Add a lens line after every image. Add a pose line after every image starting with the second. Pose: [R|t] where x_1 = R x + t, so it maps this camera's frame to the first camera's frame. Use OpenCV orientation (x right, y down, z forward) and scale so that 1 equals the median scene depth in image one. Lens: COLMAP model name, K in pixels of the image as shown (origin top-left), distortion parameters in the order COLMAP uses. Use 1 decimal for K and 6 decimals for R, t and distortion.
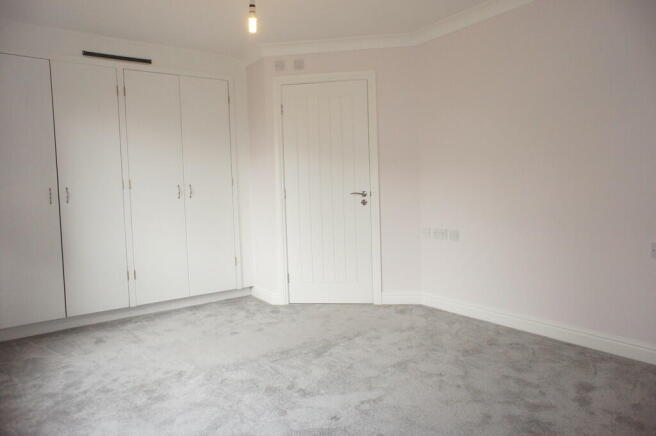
lens RADIAL K [[450.7, 0, 328.0], [0, 450.7, 218.0], [0, 0, 1]] dist [0.000874, 0.004490]
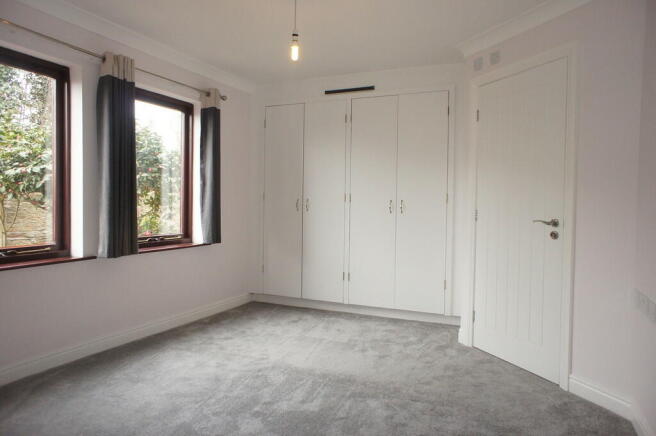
lens RADIAL K [[454.0, 0, 328.0], [0, 454.0, 218.0], [0, 0, 1]] dist [-0.049659, 0.000518]
pose [[0.487940, 0.071591, -0.869937, 0.541430], [-0.088248, 0.995570, 0.032432, -0.055669], [0.868405, 0.060945, 0.492096, 0.379843]]
